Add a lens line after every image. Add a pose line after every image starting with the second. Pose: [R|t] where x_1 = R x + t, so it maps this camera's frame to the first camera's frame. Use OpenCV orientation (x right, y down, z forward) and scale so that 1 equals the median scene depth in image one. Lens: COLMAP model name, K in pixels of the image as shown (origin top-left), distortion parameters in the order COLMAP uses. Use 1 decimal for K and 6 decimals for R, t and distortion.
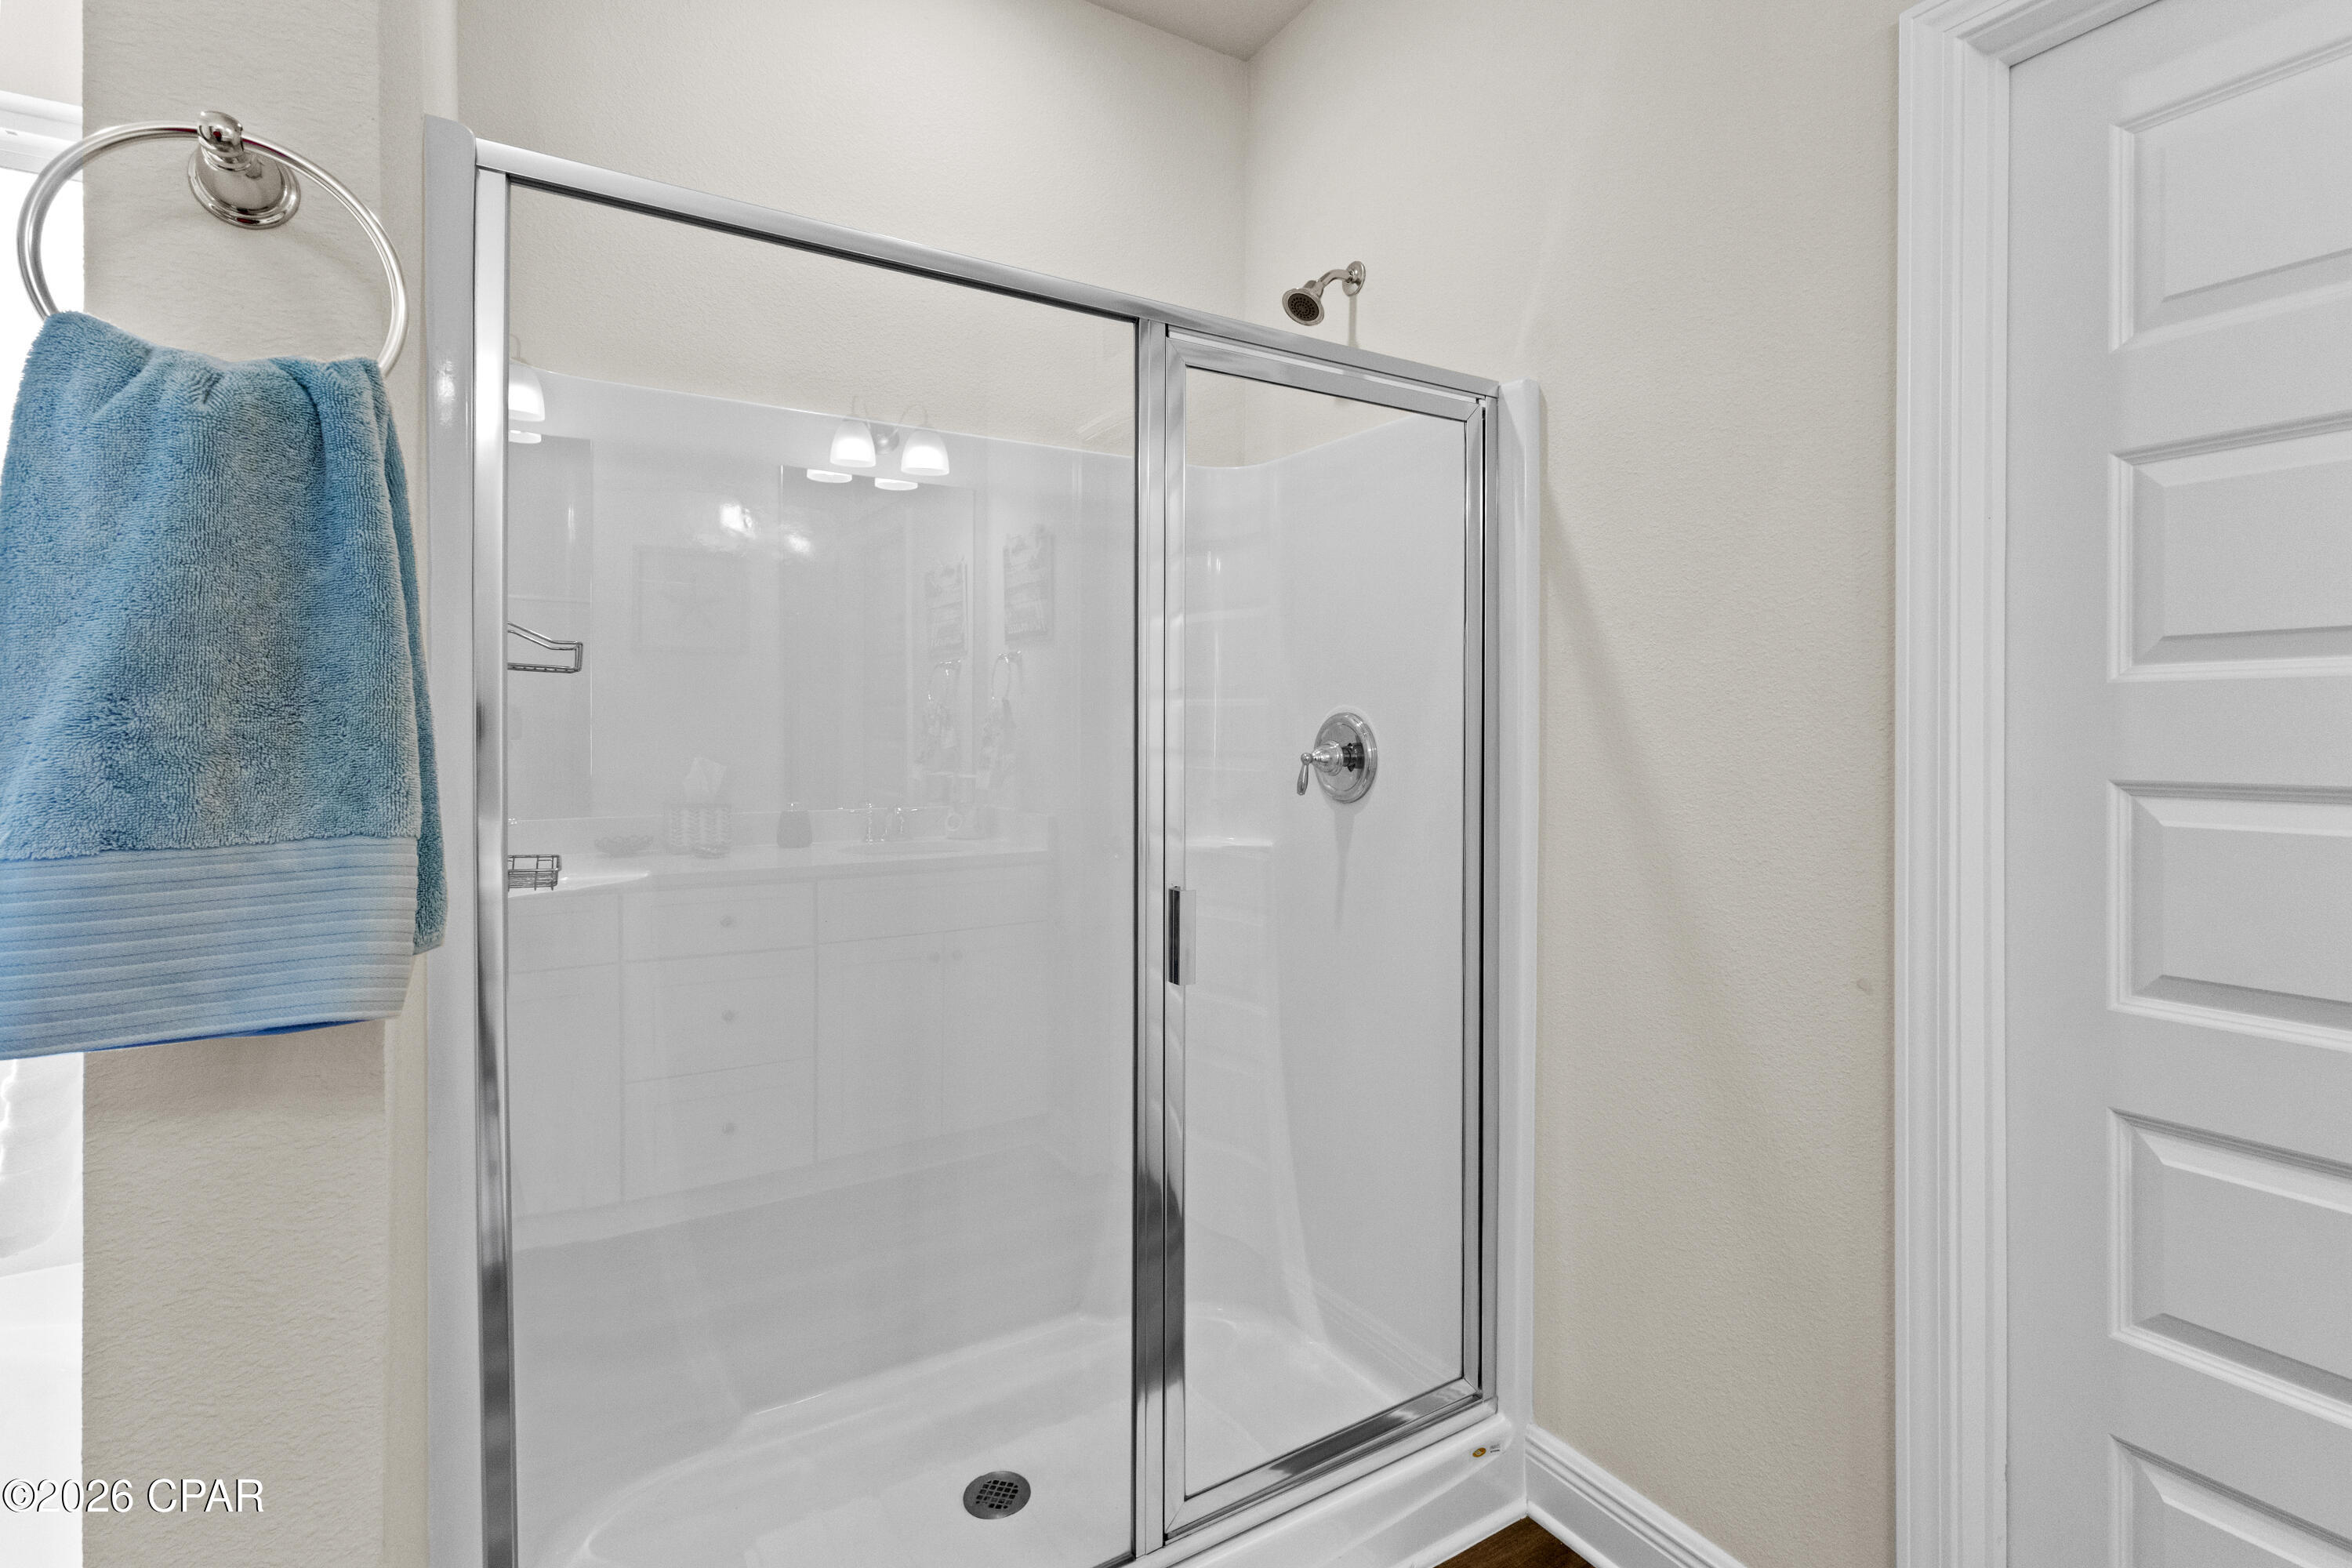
lens RADIAL K [[1111.2, 0, 1189.1], [0, 1111.2, 733.0], [0, 0, 1]] dist [0.008181, 0.001438]
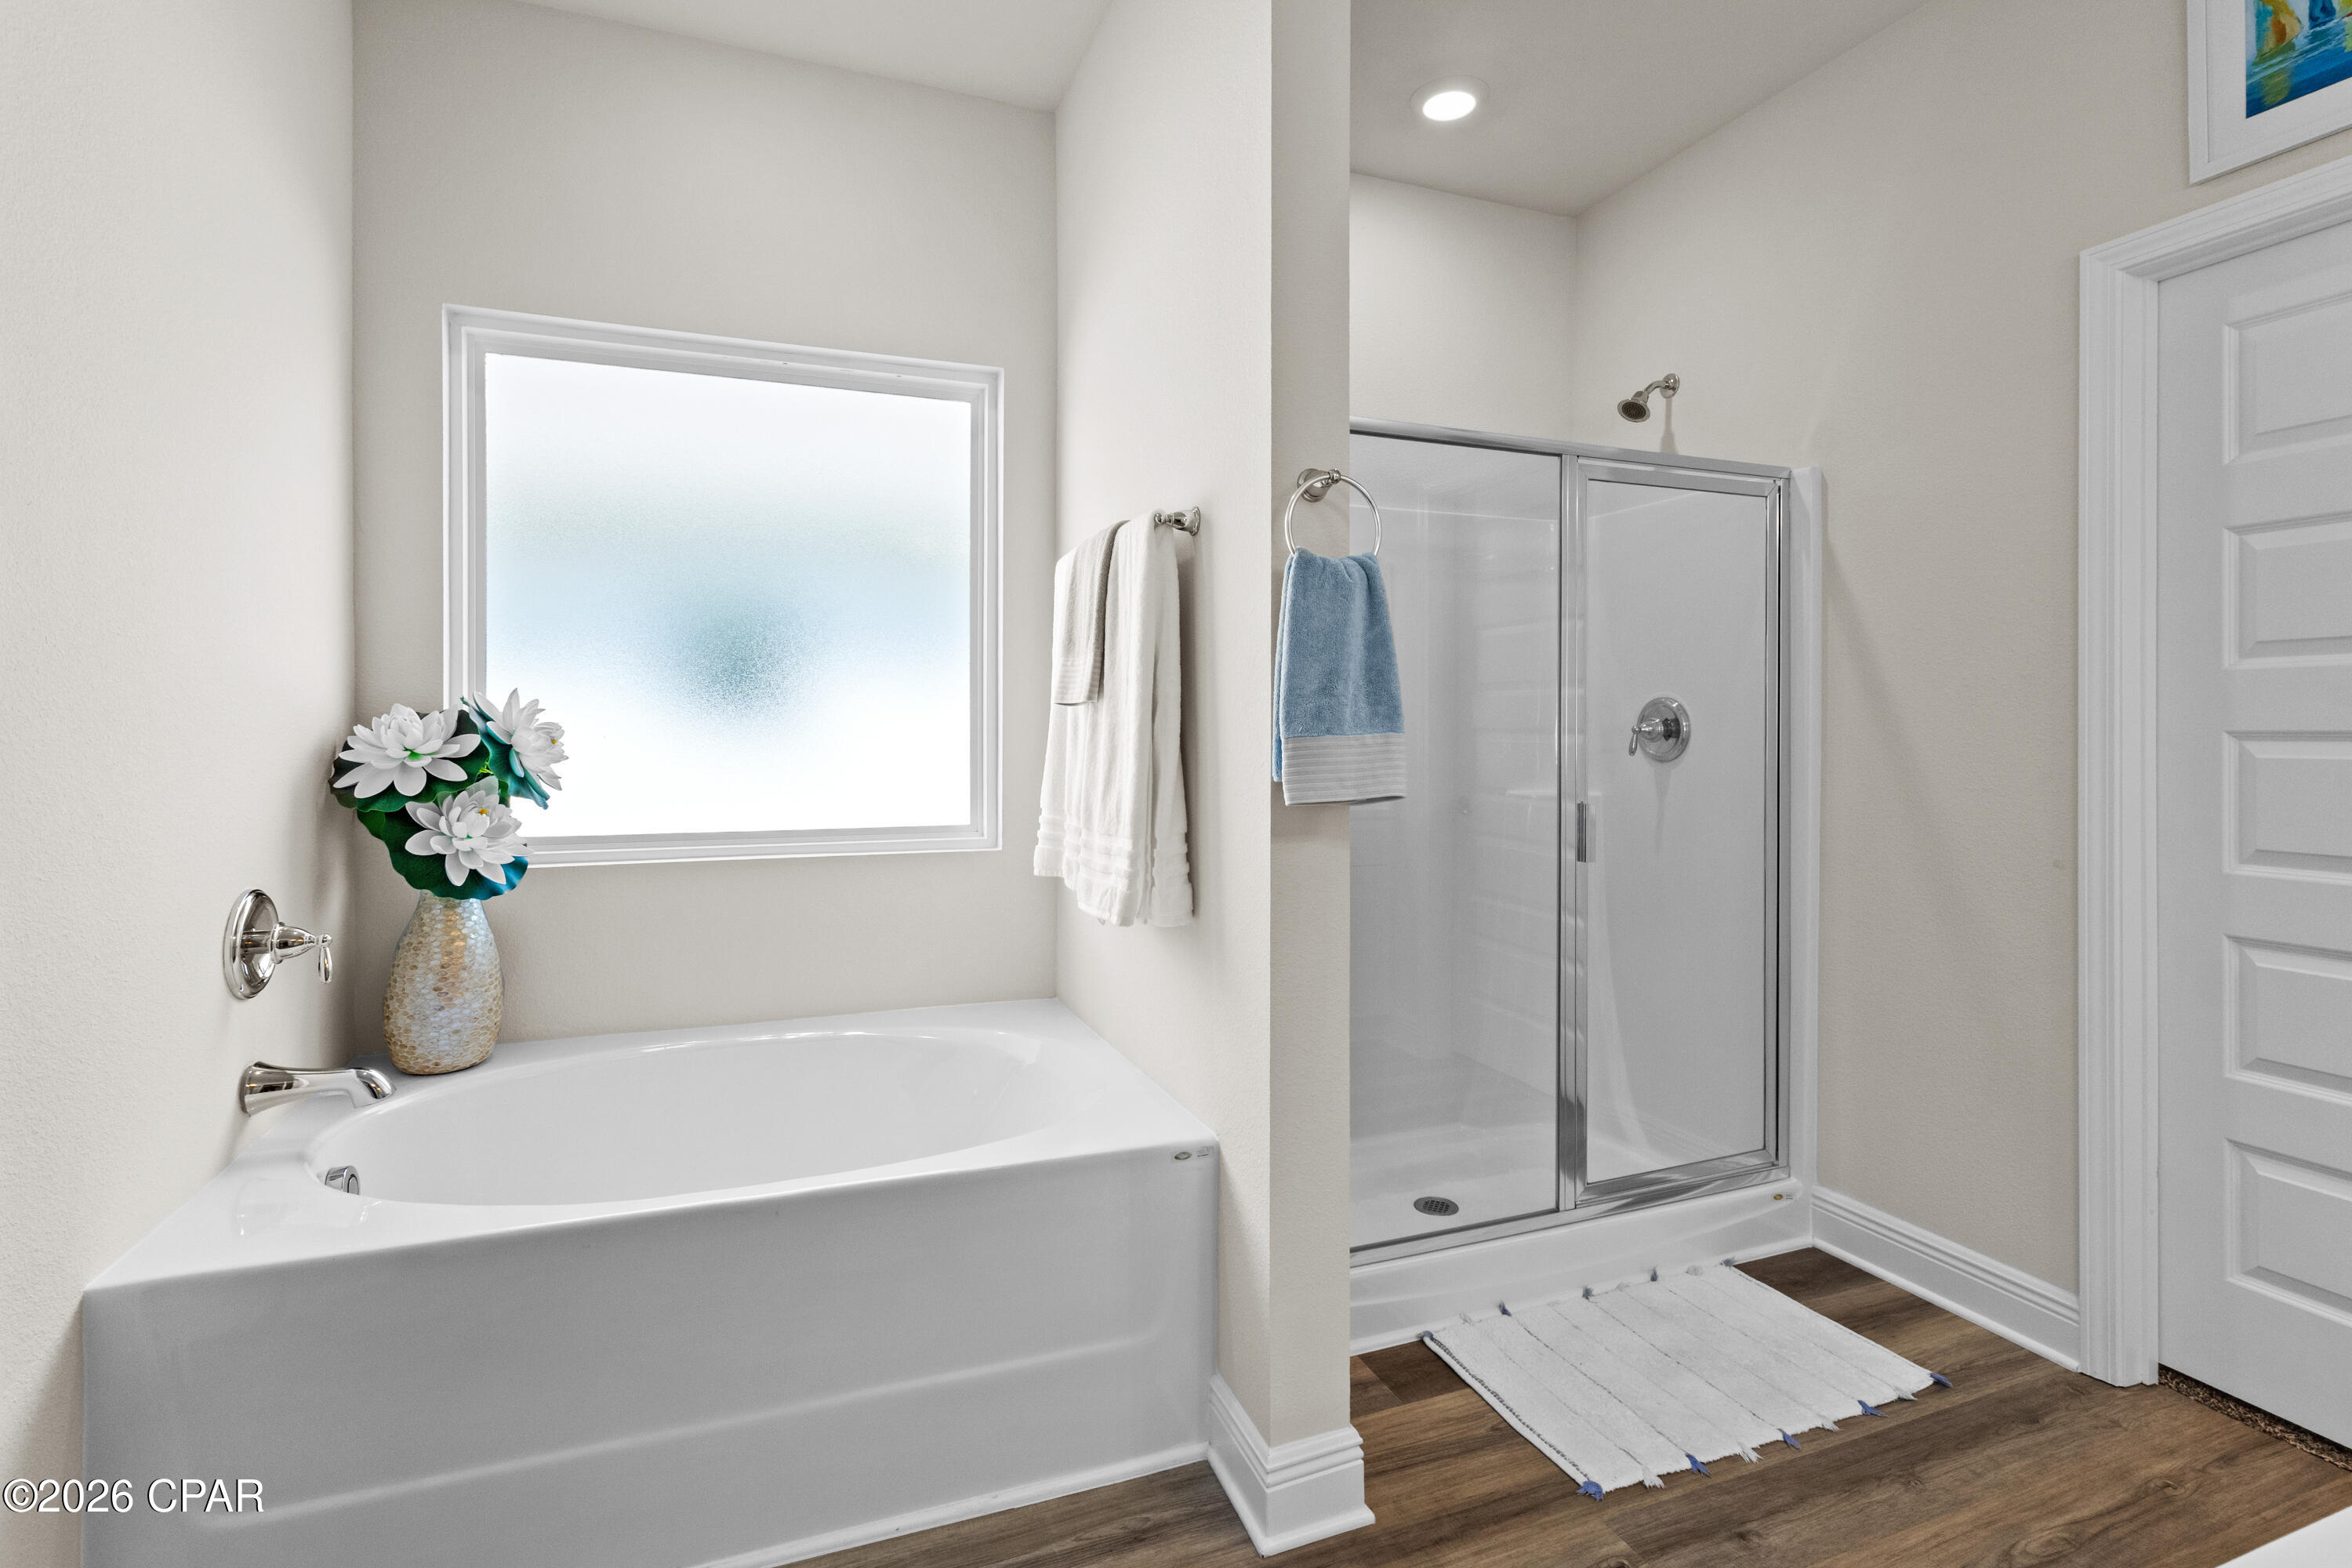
lens RADIAL K [[1111.2, 0, 1180.1], [0, 1111.2, 731.3], [0, 0, 1]] dist [0.008181, 0.001438]
pose [[0.983996, -0.000408, -0.178189, -0.301622], [0.000179, 0.999999, -0.001302, 0.036977], [0.178189, 0.001249, 0.983996, -0.700758]]
